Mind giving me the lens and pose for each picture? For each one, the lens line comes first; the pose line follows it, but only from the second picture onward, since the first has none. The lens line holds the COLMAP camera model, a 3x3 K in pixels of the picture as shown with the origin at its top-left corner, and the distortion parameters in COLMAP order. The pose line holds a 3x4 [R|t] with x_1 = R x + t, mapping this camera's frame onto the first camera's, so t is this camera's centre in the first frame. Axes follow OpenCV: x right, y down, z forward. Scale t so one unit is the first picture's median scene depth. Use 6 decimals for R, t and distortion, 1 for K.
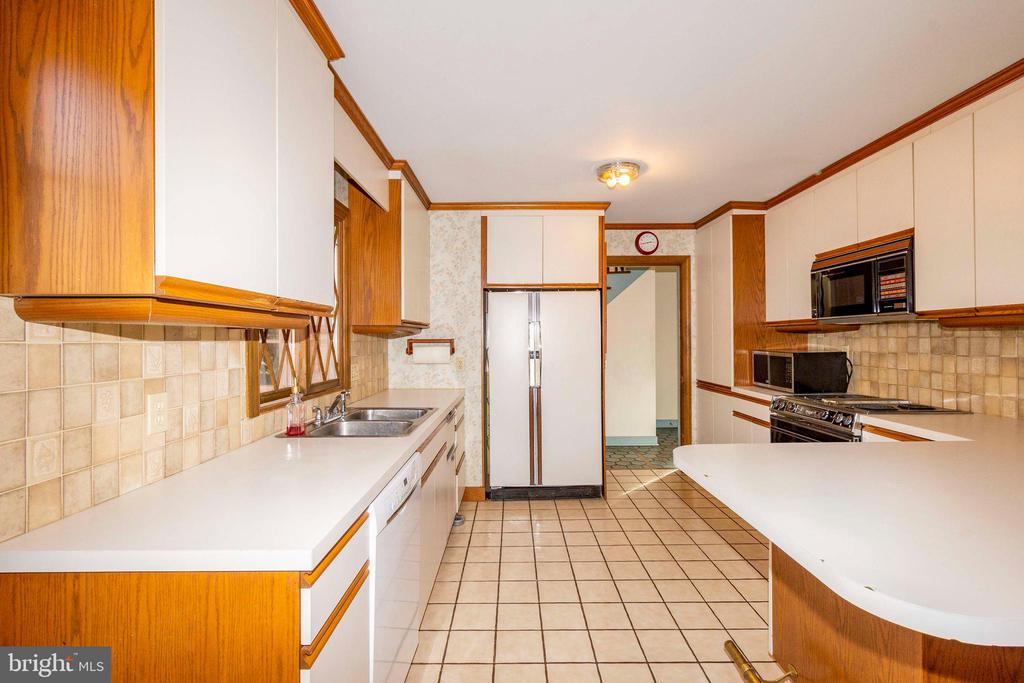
lens RADIAL K [[452.9, 0, 511.6], [0, 452.9, 339.1], [0, 0, 1]] dist [0.001254, -0.000948]
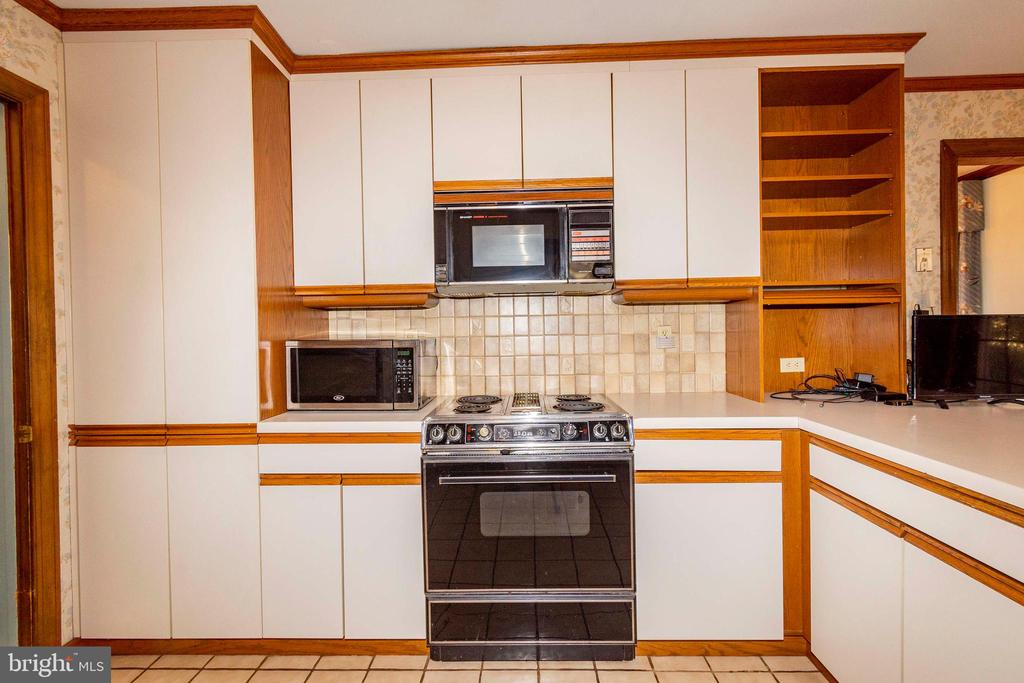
lens RADIAL K [[452.9, 0, 511.1], [0, 452.9, 338.3], [0, 0, 1]] dist [0.001254, -0.000948]
pose [[0.024976, -0.009974, 0.999638, 0.041774], [0.017182, 0.999807, 0.009546, 0.021311], [-0.999540, 0.016938, 0.025142, 0.740306]]
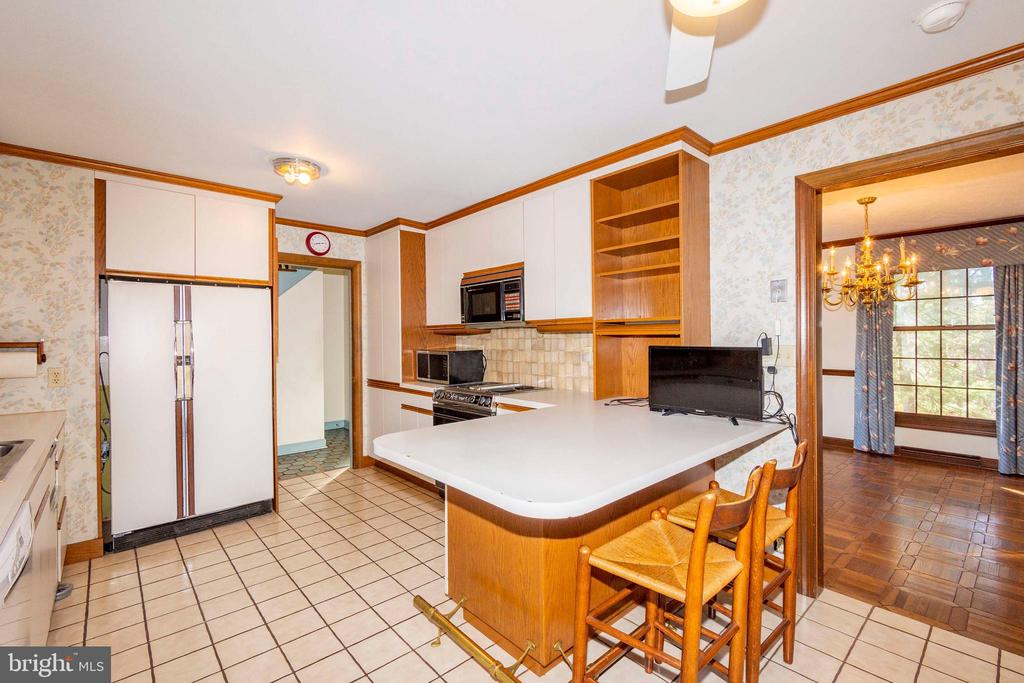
lens RADIAL K [[452.9, 0, 512.0], [0, 452.9, 339.0], [0, 0, 1]] dist [0.001254, -0.000948]
pose [[0.745287, -0.002082, 0.666740, -0.056201], [0.004680, 0.999987, -0.002109, 0.000007], [-0.666727, 0.004692, 0.745287, -0.021861]]
